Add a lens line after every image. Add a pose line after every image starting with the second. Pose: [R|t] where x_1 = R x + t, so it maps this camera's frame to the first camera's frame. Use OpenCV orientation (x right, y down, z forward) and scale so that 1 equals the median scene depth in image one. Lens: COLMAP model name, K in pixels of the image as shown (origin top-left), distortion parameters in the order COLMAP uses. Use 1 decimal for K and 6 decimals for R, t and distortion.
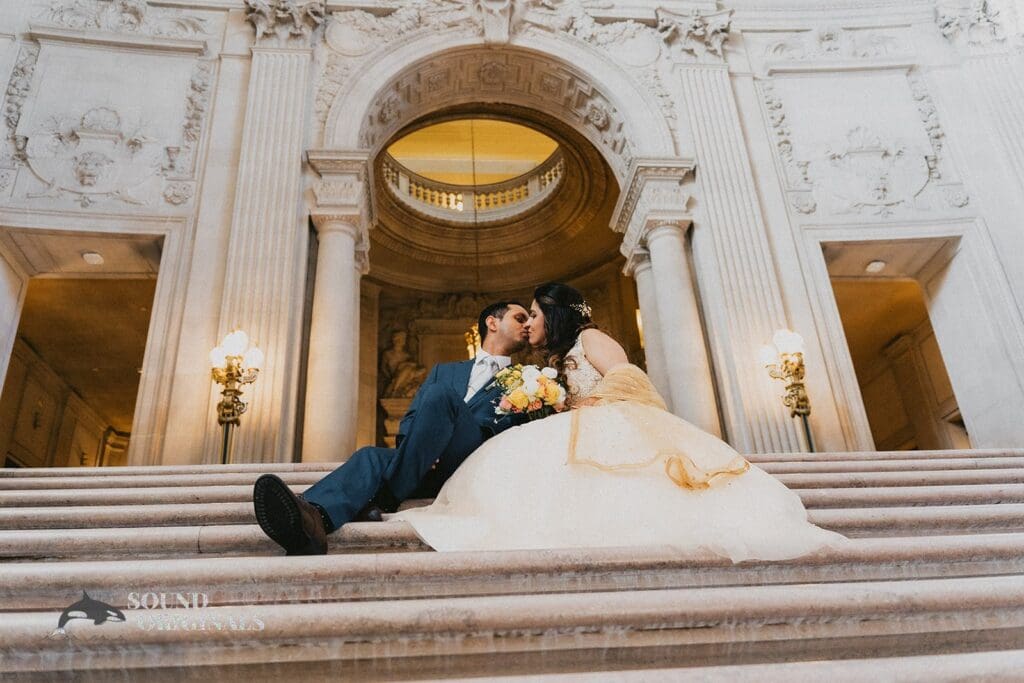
lens RADIAL K [[813.0, 0, 511.4], [0, 813.0, 341.7], [0, 0, 1]] dist [-0.004316, -0.021576]
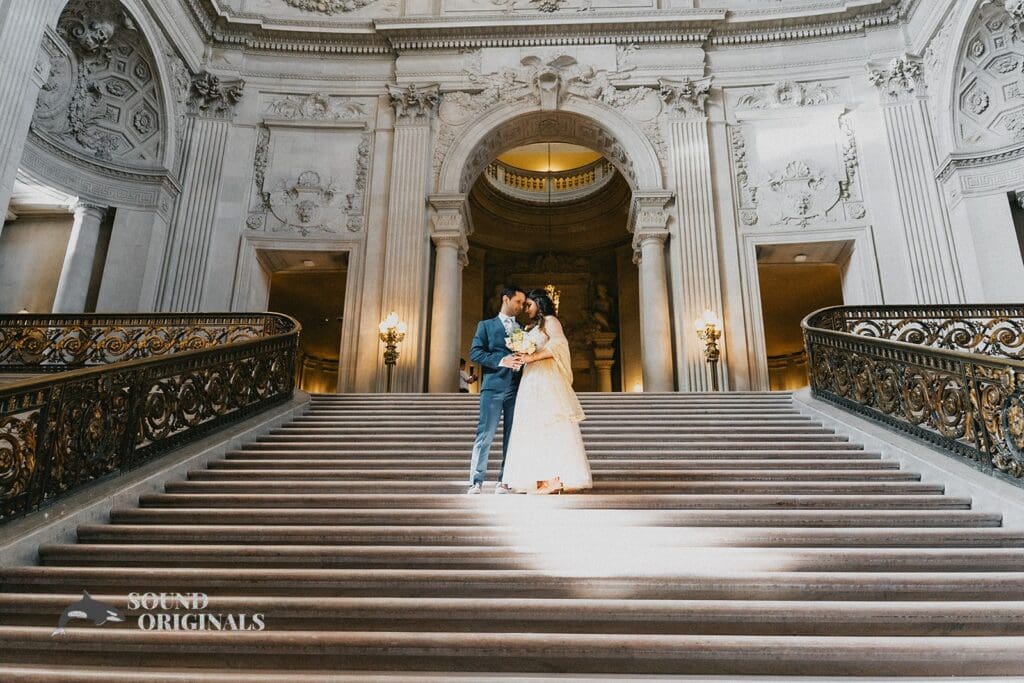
lens RADIAL K [[813.0, 0, 505.5], [0, 813.0, 343.2], [0, 0, 1]] dist [-0.004316, -0.021576]
pose [[0.986344, 0.009047, -0.164451, 0.163812], [0.009833, 0.993474, 0.113634, -0.114502], [0.164406, -0.113700, 0.979818, -0.579940]]
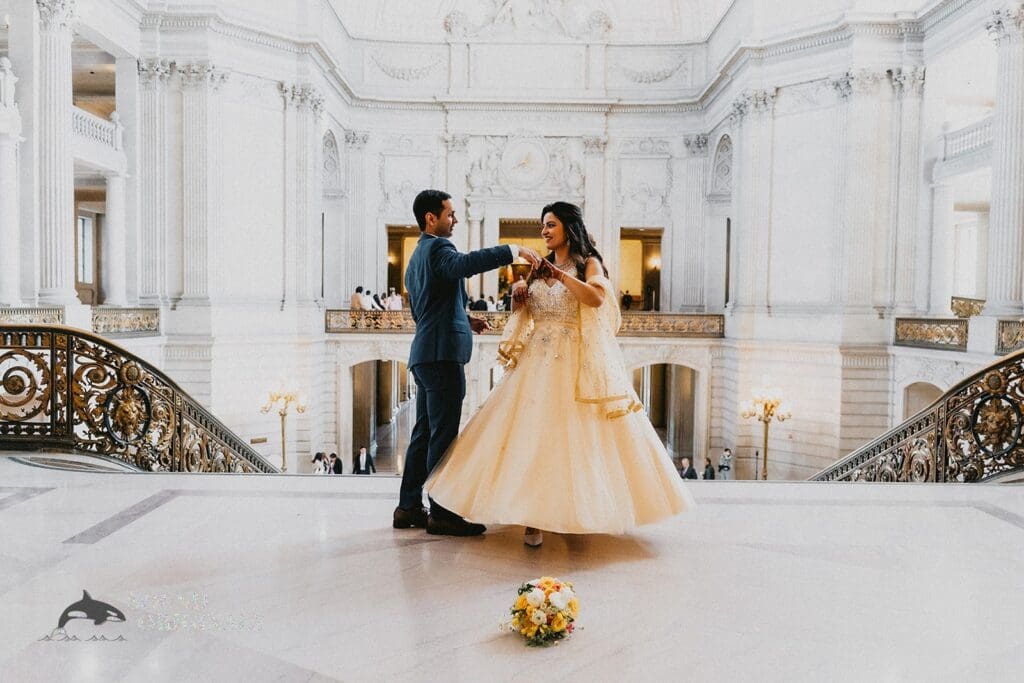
lens RADIAL K [[813.0, 0, 515.9], [0, 813.0, 340.0], [0, 0, 1]] dist [-0.004316, -0.021576]
pose [[0.993669, 0.069154, -0.088539, 0.274767], [-0.018139, 0.876513, 0.481036, -1.262774], [0.110871, -0.476385, 0.872219, -2.078863]]
